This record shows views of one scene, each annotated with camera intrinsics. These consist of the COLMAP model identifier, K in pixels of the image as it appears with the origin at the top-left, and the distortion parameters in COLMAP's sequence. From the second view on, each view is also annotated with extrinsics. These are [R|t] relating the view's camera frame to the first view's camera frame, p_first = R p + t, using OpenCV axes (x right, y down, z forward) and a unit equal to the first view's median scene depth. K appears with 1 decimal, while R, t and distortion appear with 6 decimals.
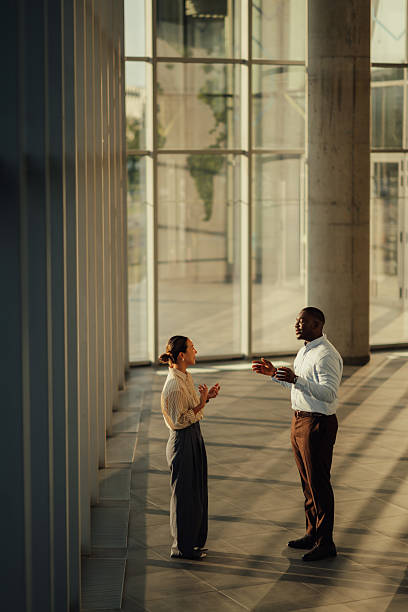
lens RADIAL K [[1450.8, 0, 204.0], [0, 1450.8, 306.0], [0, 0, 1]] dist [-0.105139, -0.207698]
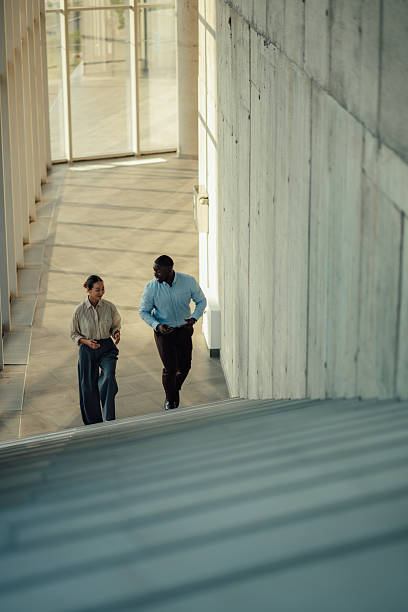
lens RADIAL K [[1359.1, 0, 204.0], [0, 1359.1, 306.0], [0, 0, 1]] dist [-0.001813, -0.123690]
pose [[0.999243, -0.012134, 0.036952, 0.046654], [0.005220, 0.983336, 0.181725, -0.062479], [-0.038541, -0.181395, 0.982655, -0.341780]]
